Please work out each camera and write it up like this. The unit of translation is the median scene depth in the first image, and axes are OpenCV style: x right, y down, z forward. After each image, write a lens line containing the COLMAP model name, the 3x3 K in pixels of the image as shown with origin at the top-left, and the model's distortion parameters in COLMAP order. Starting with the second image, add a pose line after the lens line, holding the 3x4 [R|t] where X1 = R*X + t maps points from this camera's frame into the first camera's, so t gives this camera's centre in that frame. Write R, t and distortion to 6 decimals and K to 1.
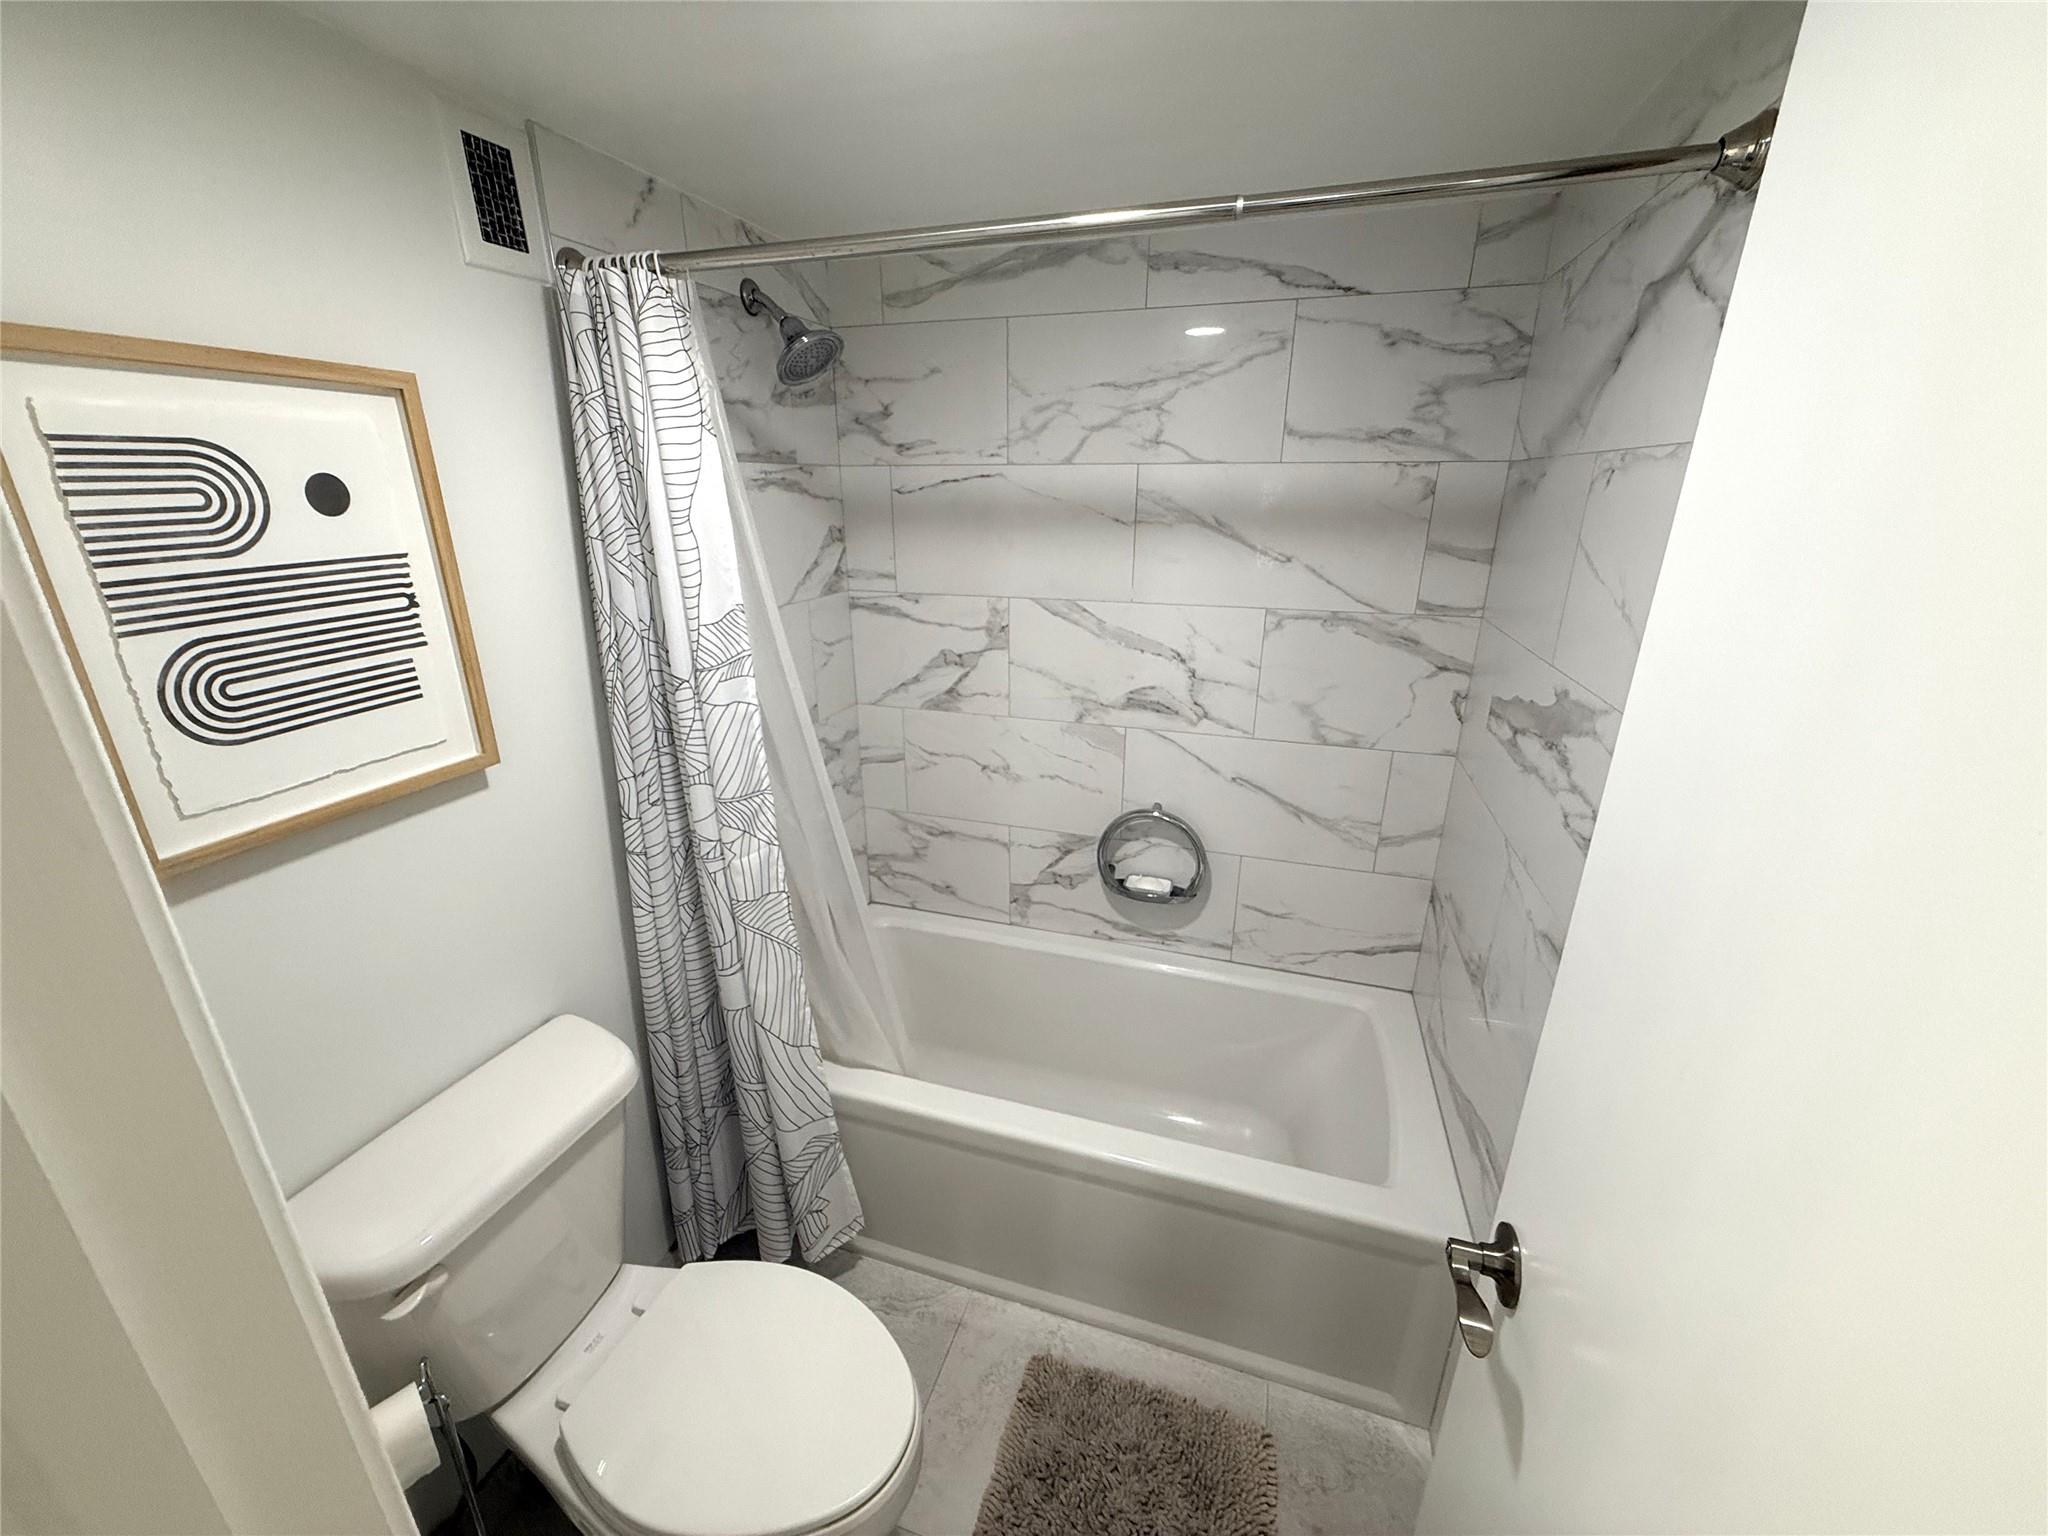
lens RADIAL K [[825.4, 0, 1022.3], [0, 825.4, 772.6], [0, 0, 1]] dist [-0.002293, -0.000057]
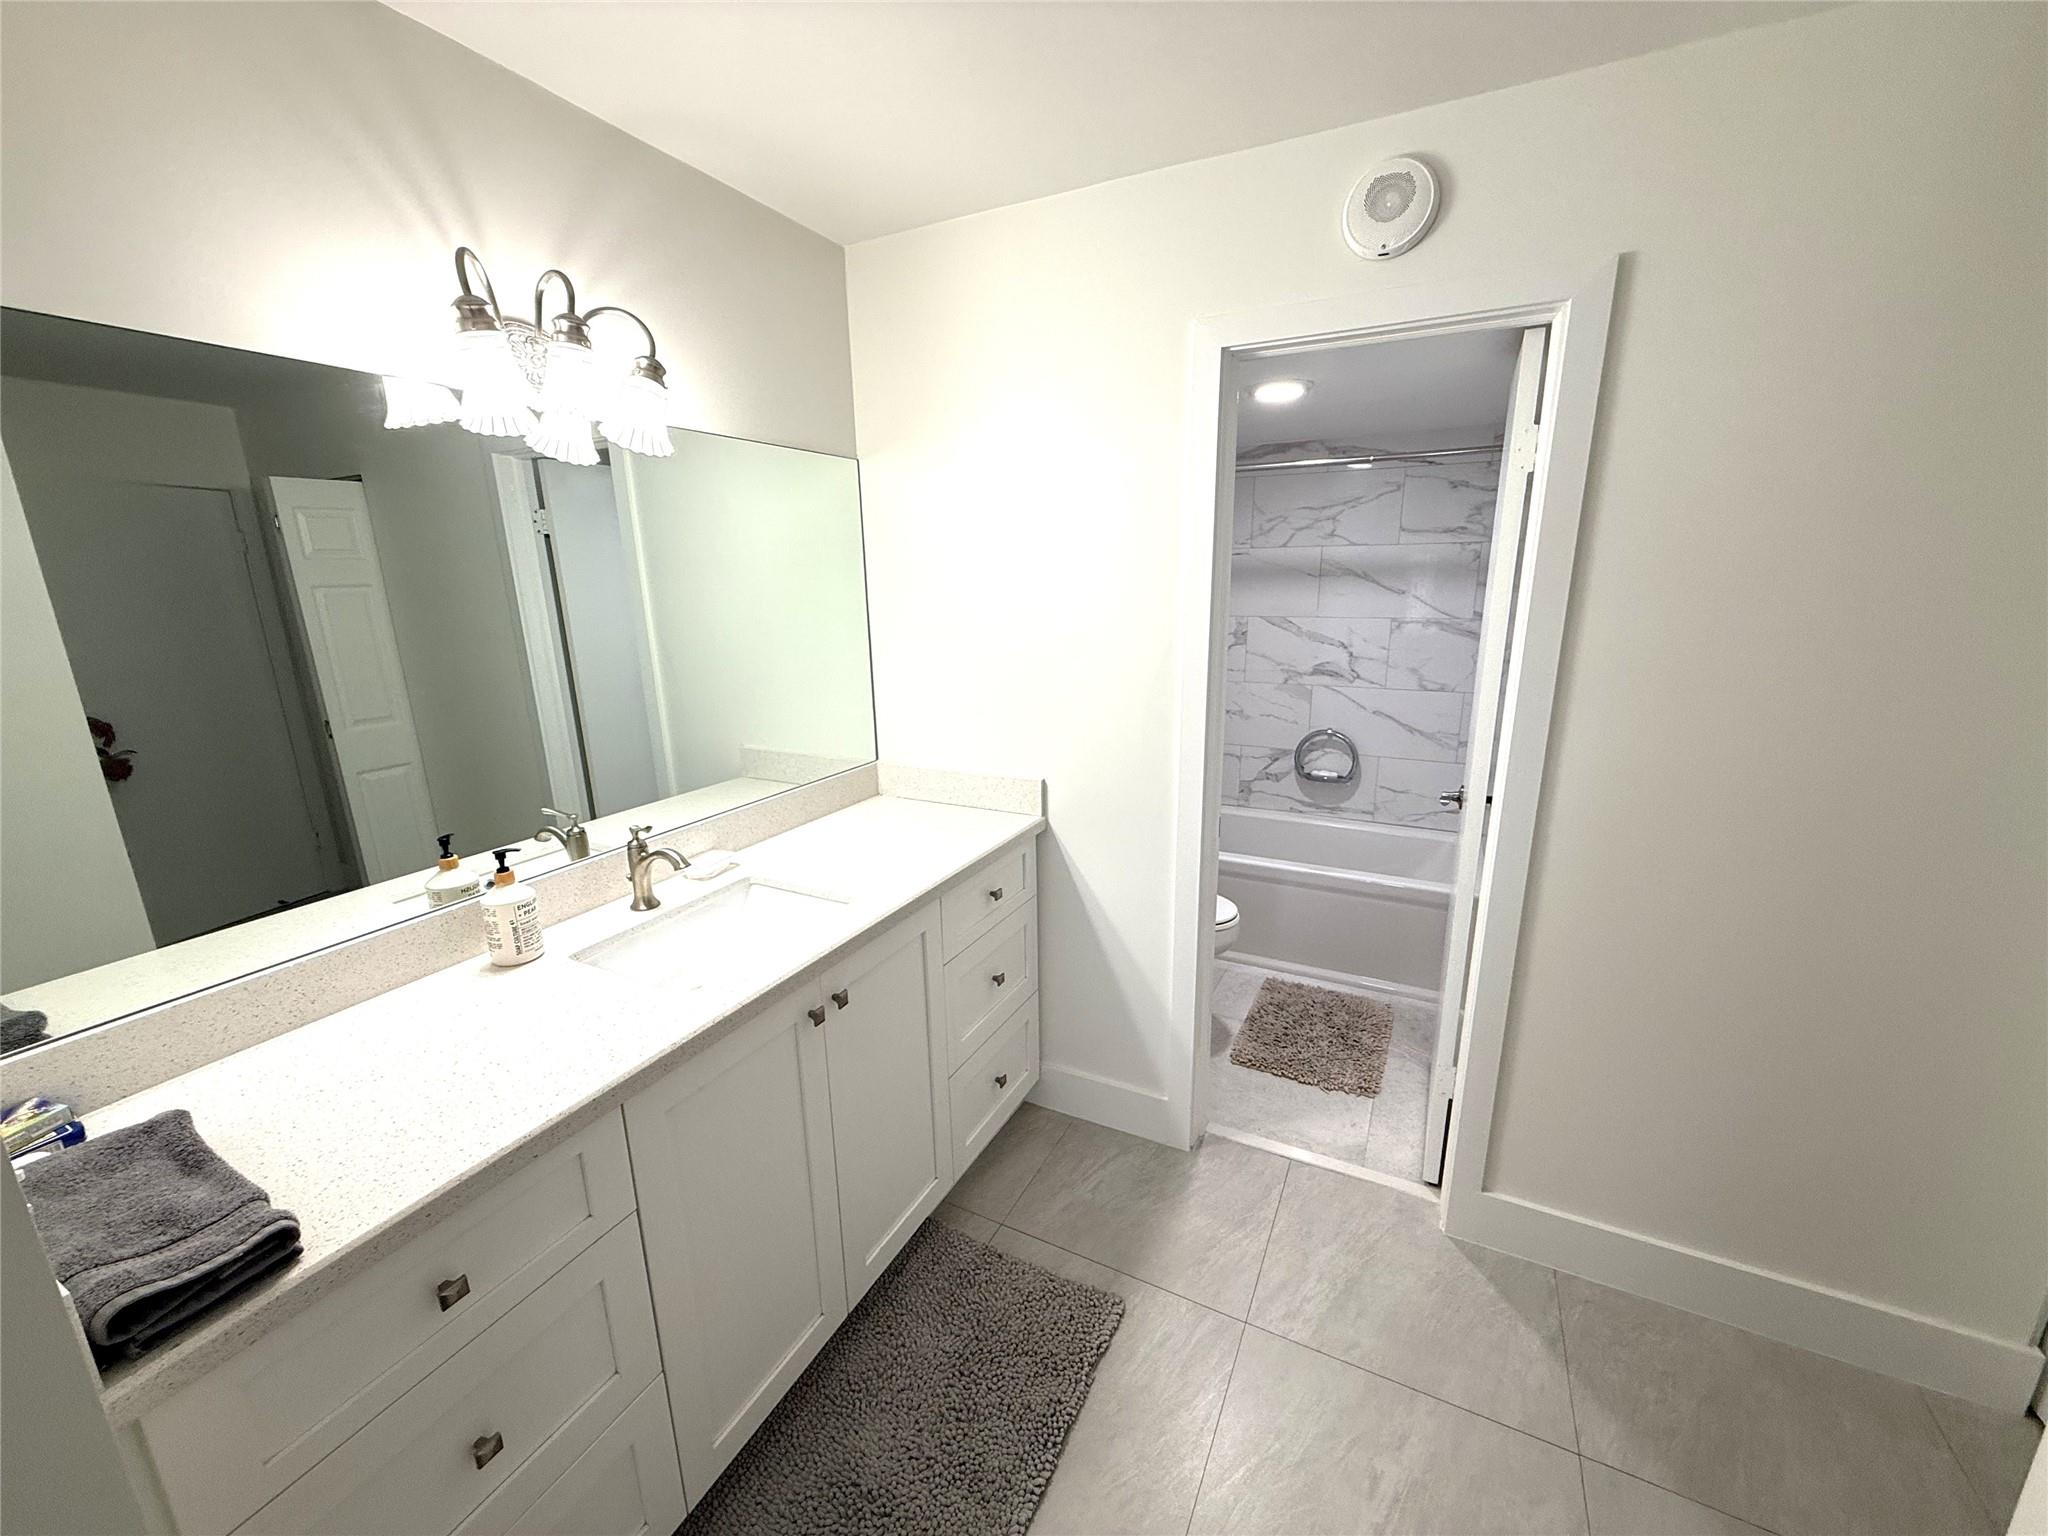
lens RADIAL K [[825.4, 0, 1019.2], [0, 825.4, 771.5], [0, 0, 1]] dist [-0.002293, -0.000057]
pose [[0.985660, 0.022522, -0.167231, -0.213500], [-0.037403, 0.995561, -0.086372, 0.329912], [0.164543, 0.091389, 0.982127, -0.924641]]
